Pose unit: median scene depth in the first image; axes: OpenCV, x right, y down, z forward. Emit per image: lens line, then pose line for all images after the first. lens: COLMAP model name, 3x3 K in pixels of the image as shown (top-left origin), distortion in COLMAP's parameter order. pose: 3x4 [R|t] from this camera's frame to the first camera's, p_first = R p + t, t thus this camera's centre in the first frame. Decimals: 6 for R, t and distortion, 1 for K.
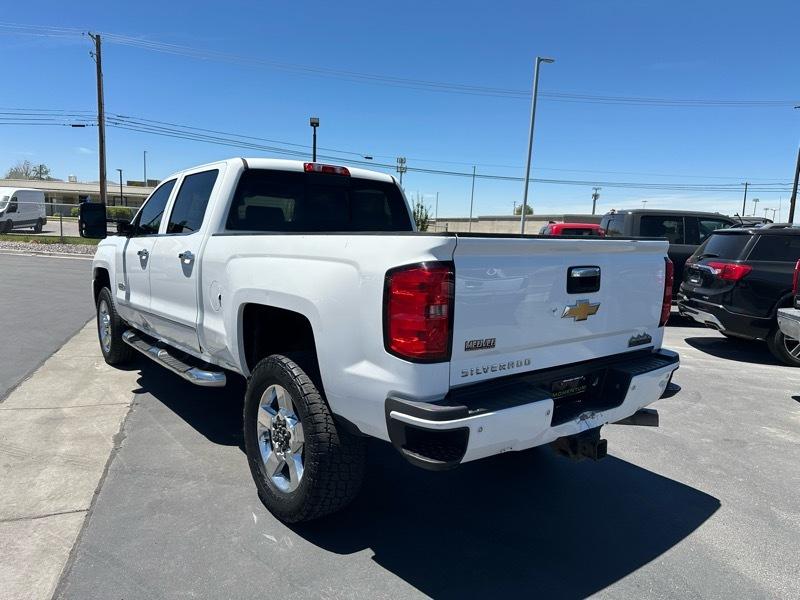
lens RADIAL K [[573.4, 0, 402.2], [0, 573.4, 303.5], [0, 0, 1]] dist [0.011092, -0.010447]
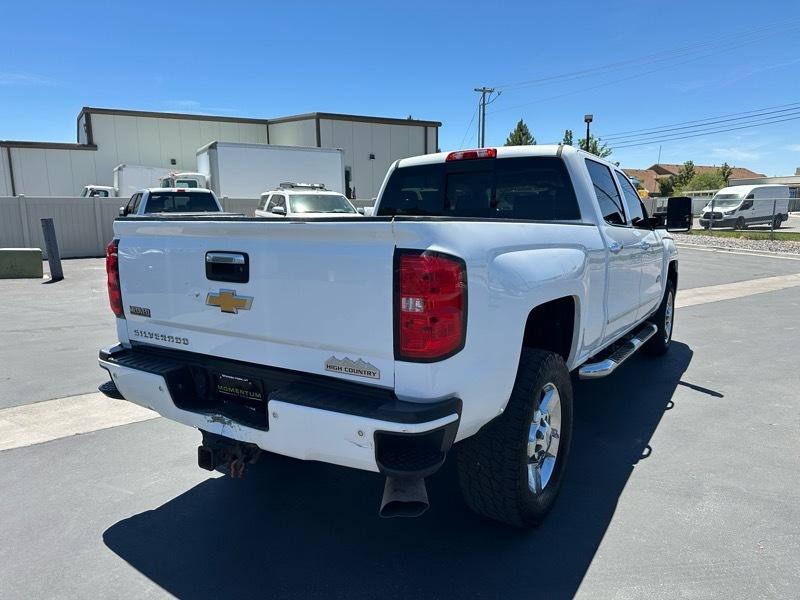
lens RADIAL K [[587.2, 0, 441.1], [0, 587.2, 328.1], [0, 0, 1]] dist [0.057779, -0.002254]
pose [[0.297685, 0.138757, -0.944526, 0.951548], [-0.102794, 0.988288, 0.112788, -0.062587], [0.949114, 0.063516, 0.308462, 0.770620]]
